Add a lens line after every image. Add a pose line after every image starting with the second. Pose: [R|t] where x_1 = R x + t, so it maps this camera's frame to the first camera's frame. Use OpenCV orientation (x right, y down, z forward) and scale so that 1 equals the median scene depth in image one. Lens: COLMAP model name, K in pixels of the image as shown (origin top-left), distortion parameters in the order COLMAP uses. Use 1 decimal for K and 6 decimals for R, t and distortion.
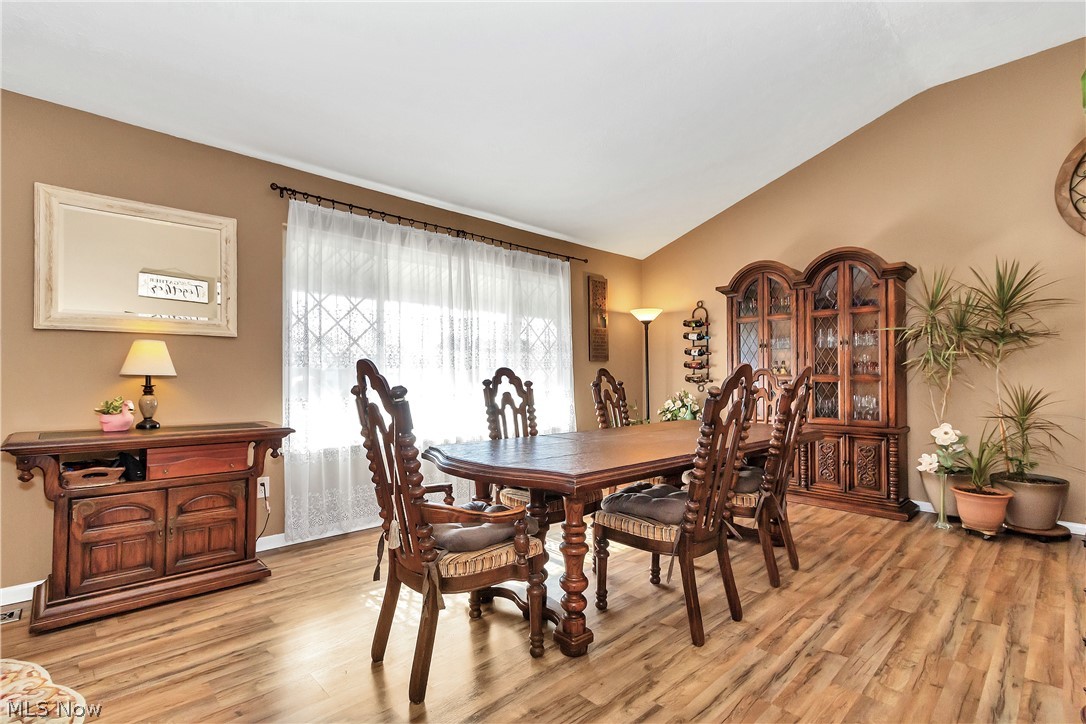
lens RADIAL K [[513.6, 0, 540.3], [0, 513.6, 379.1], [0, 0, 1]] dist [0.007890, -0.001225]
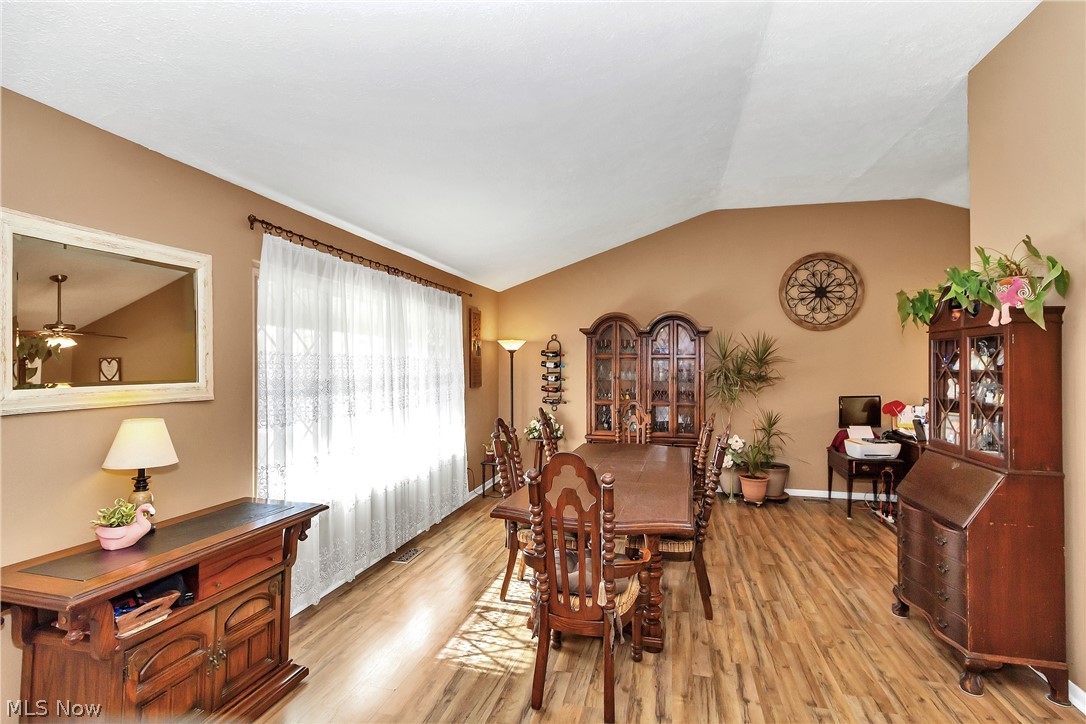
lens RADIAL K [[513.6, 0, 558.2], [0, 513.6, 362.2], [0, 0, 1]] dist [0.007890, -0.001225]
pose [[0.831013, 0.006112, 0.556219, -0.513997], [-0.001715, 0.999963, -0.008426, -0.118025], [-0.556250, 0.006048, 0.830993, 0.011793]]
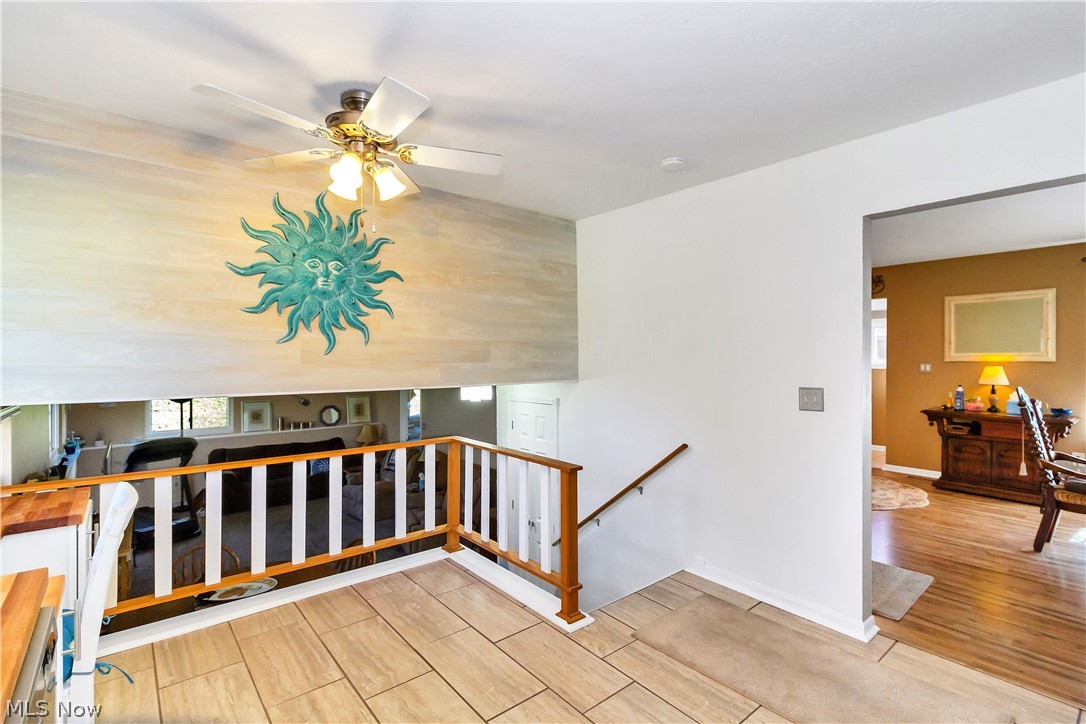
lens RADIAL K [[513.6, 0, 550.3], [0, 513.6, 353.3], [0, 0, 1]] dist [0.007890, -0.001225]
pose [[-0.061962, -0.002713, -0.998075, 0.986659], [-0.005854, 0.999980, -0.002354, -0.083821], [0.998061, 0.005697, -0.061977, -0.425618]]
